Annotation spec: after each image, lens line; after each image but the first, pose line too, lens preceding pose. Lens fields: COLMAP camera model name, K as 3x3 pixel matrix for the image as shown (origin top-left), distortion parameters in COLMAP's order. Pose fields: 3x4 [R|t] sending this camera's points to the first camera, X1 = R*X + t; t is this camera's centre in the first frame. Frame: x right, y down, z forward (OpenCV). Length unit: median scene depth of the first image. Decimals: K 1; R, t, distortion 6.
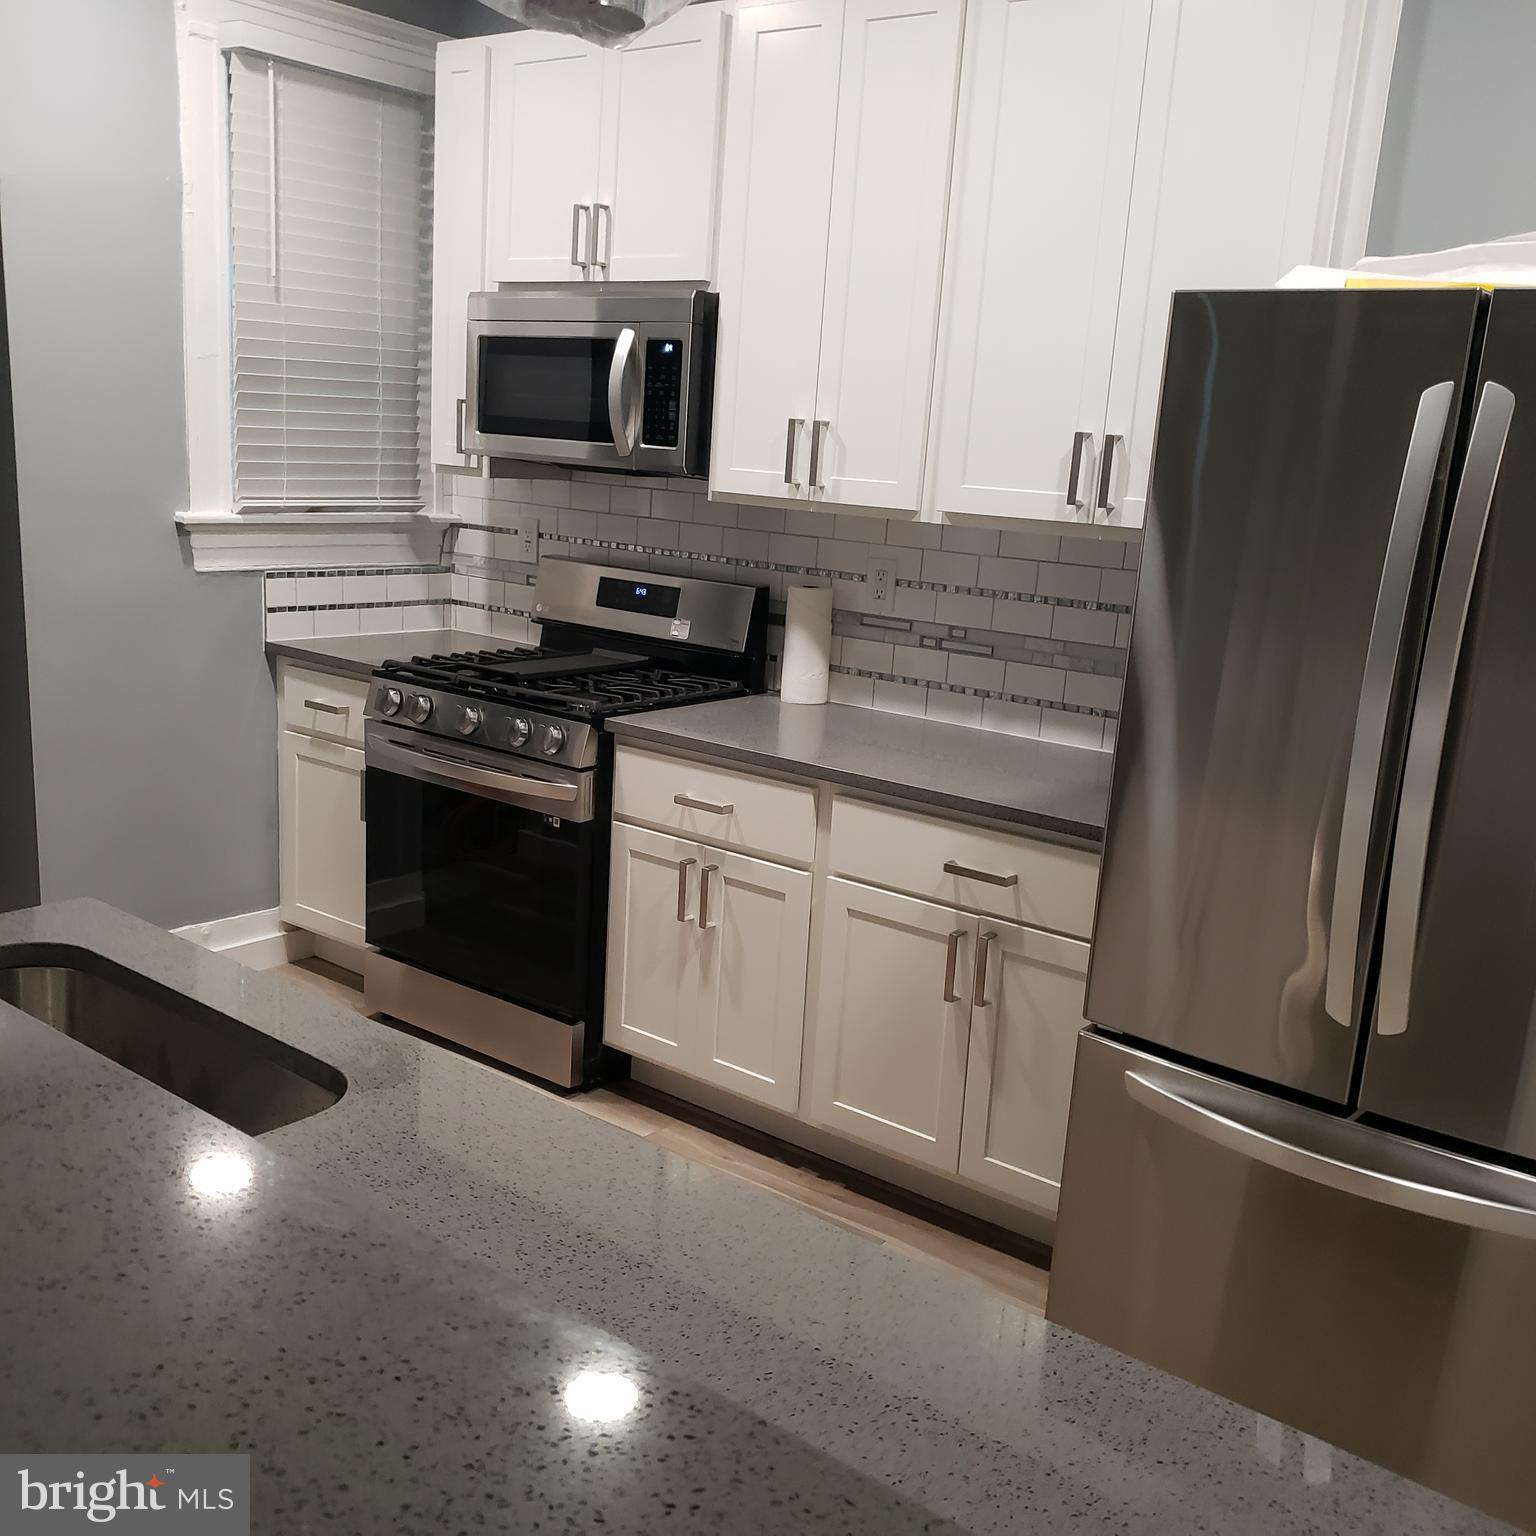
lens RADIAL K [[1596.7, 0, 776.1], [0, 1596.7, 768.9], [0, 0, 1]] dist [0.022972, 0.001171]
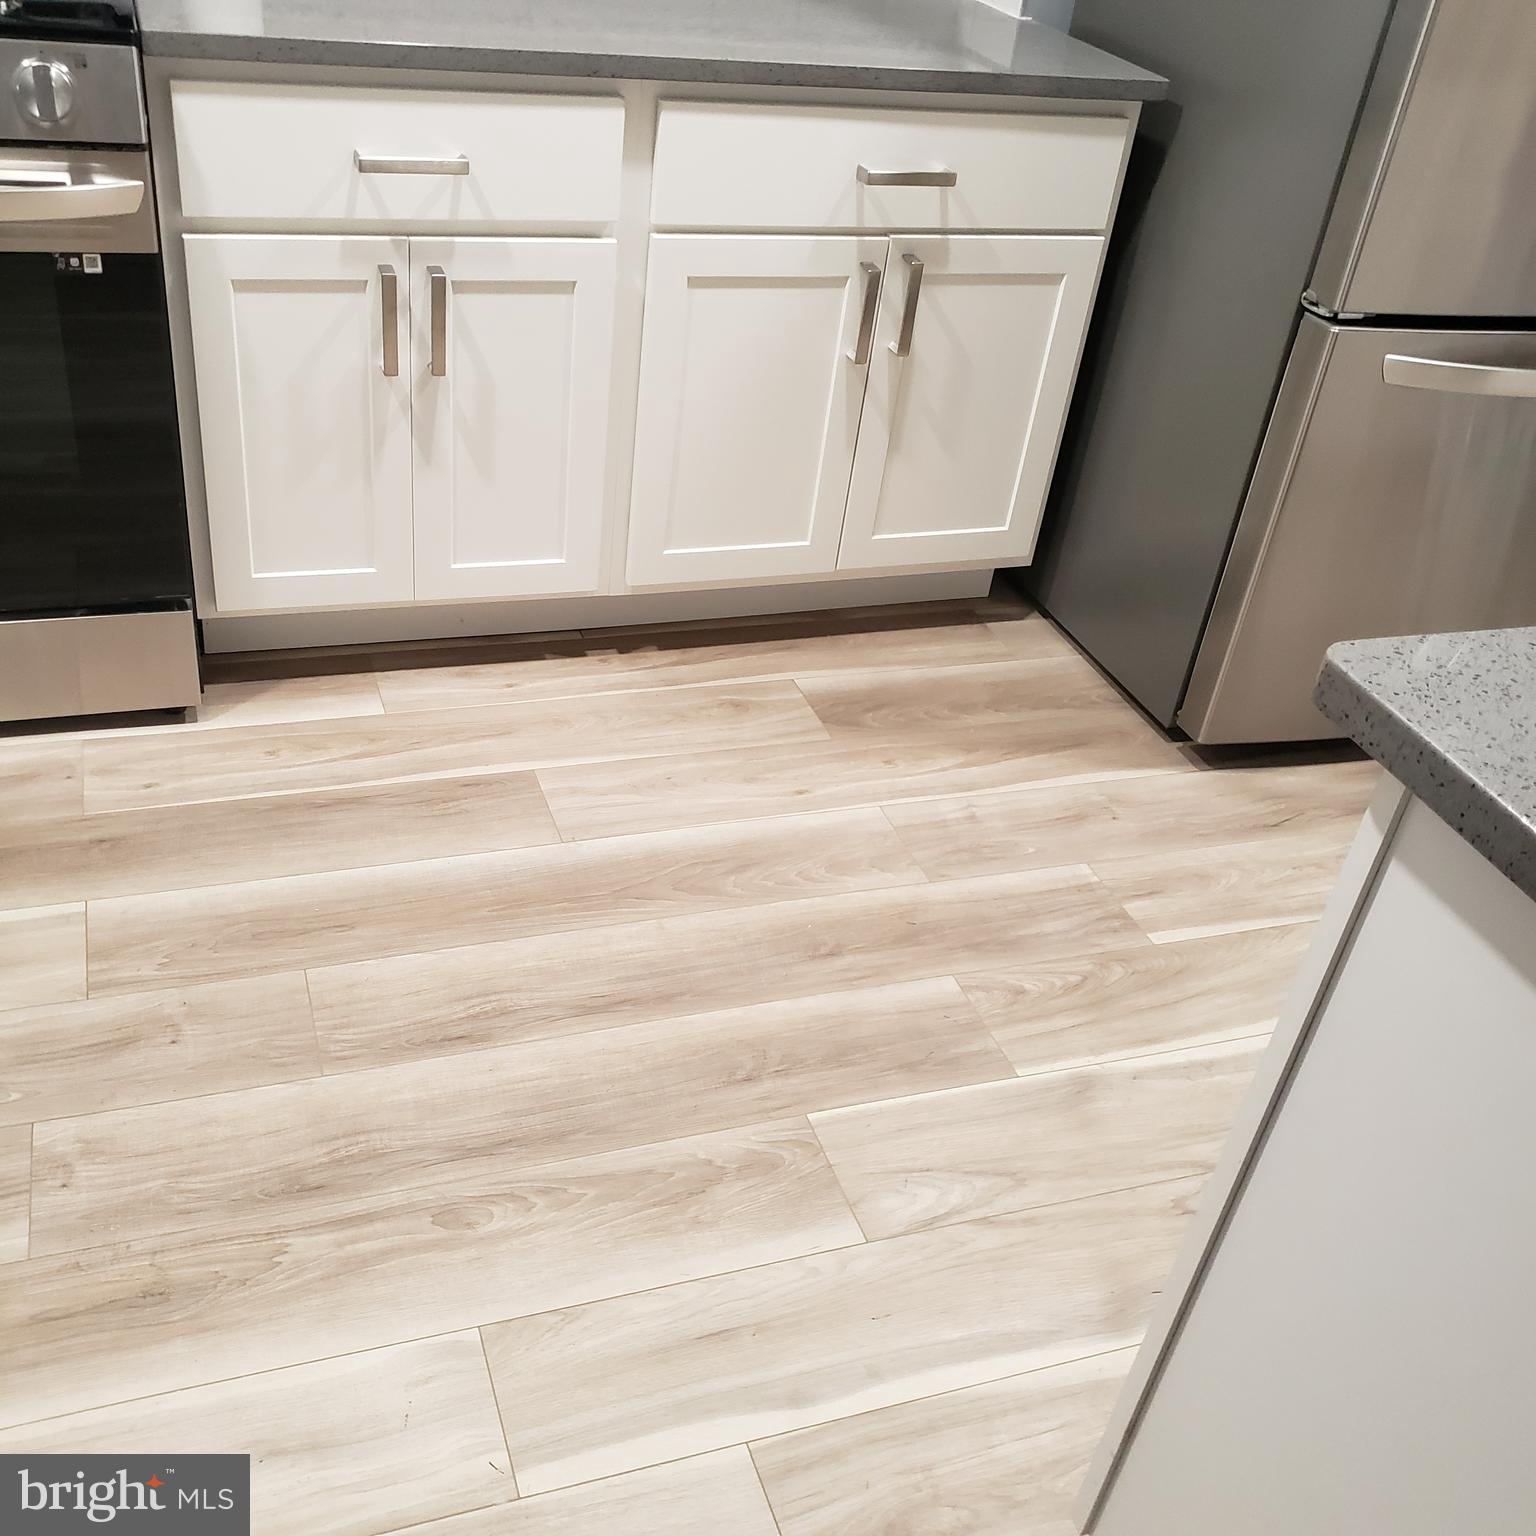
lens RADIAL K [[1596.7, 0, 776.1], [0, 1596.7, 768.9], [0, 0, 1]] dist [0.022972, 0.001171]
pose [[0.523898, -0.491632, 0.695578, -0.483626], [0.088590, 0.843637, 0.529555, -0.087316], [-0.847161, -0.215812, 0.485534, 0.570556]]
